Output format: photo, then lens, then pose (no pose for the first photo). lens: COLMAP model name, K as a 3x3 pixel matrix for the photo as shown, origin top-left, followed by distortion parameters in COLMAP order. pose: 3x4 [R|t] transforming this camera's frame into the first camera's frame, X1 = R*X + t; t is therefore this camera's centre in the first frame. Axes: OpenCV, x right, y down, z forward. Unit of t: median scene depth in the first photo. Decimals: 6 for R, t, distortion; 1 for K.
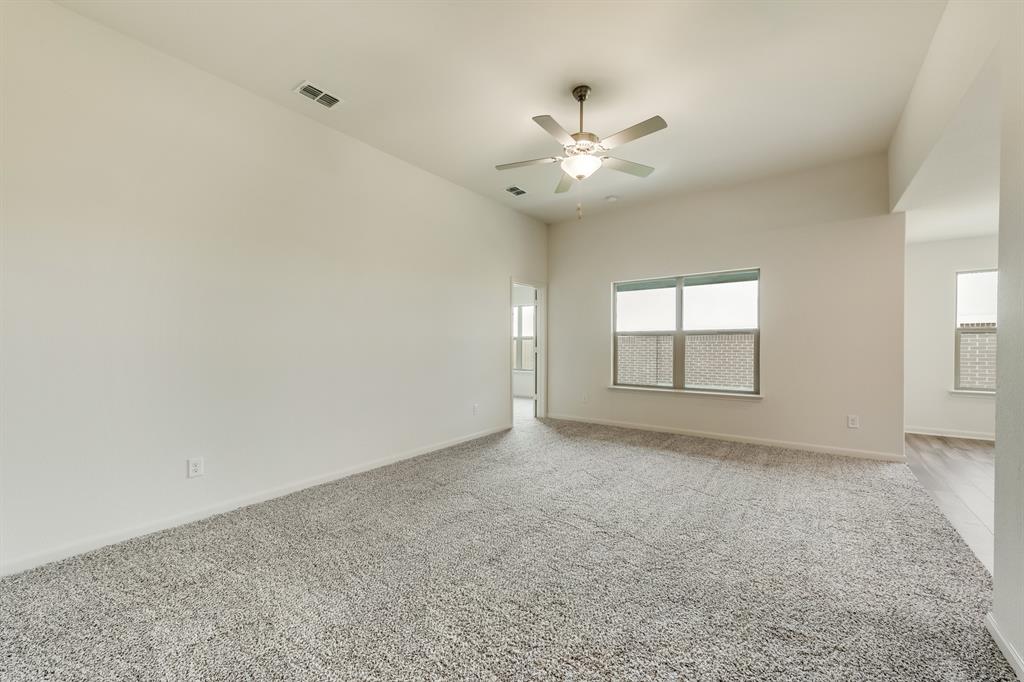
lens RADIAL K [[404.8, 0, 494.5], [0, 404.8, 342.2], [0, 0, 1]] dist [0.009381, -0.001844]
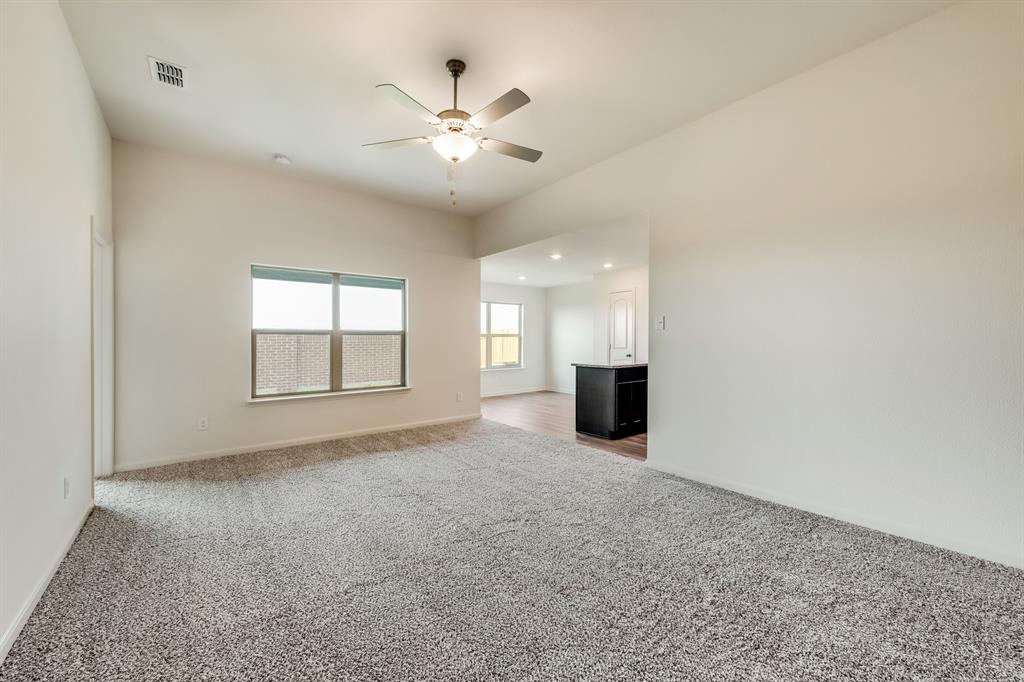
lens RADIAL K [[404.8, 0, 509.7], [0, 404.8, 341.6], [0, 0, 1]] dist [0.009381, -0.001844]
pose [[0.240990, -0.000373, 0.970527, -0.373602], [0.004878, 0.999988, -0.000827, 0.001907], [-0.970515, 0.004933, 0.240989, 0.385731]]
